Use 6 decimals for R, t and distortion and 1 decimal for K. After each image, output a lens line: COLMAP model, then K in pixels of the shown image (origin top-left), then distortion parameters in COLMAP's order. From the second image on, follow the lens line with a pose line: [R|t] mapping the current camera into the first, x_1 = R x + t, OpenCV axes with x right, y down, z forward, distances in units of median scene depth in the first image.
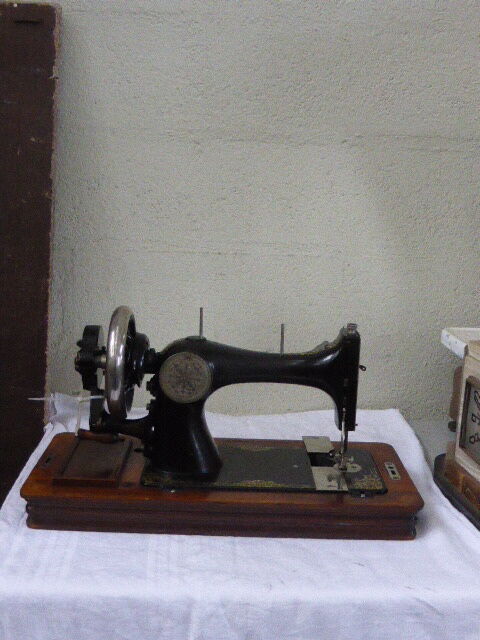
lens RADIAL K [[847.9, 0, 237.6], [0, 847.9, 318.5], [0, 0, 1]] dist [-0.067738, 0.000000]
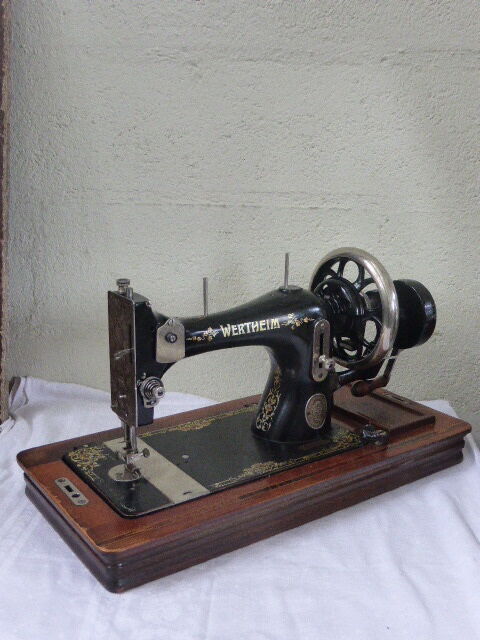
lens RADIAL K [[749.1, 0, 244.4], [0, 749.1, 320.2], [0, 0, 1]] dist [-0.050677, 0.000000]
pose [[0.997603, 0.004726, -0.069032, 0.047564], [-0.000394, 0.998036, 0.062635, -0.014355], [0.069193, -0.062458, 0.995646, 0.301064]]
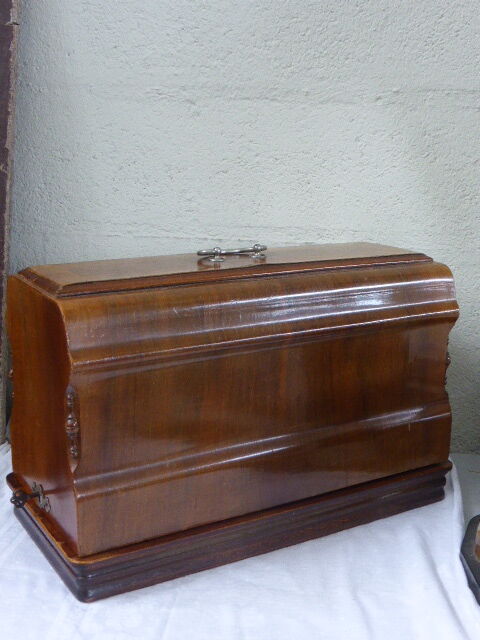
lens RADIAL K [[847.9, 0, 239.5], [0, 847.9, 320.8], [0, 0, 1]] dist [-0.067738, 0.000000]
pose [[0.990266, 0.023904, -0.137120, 0.111314], [-0.019667, 0.999289, 0.032176, -0.026891], [0.137791, -0.029166, 0.990032, 0.205212]]
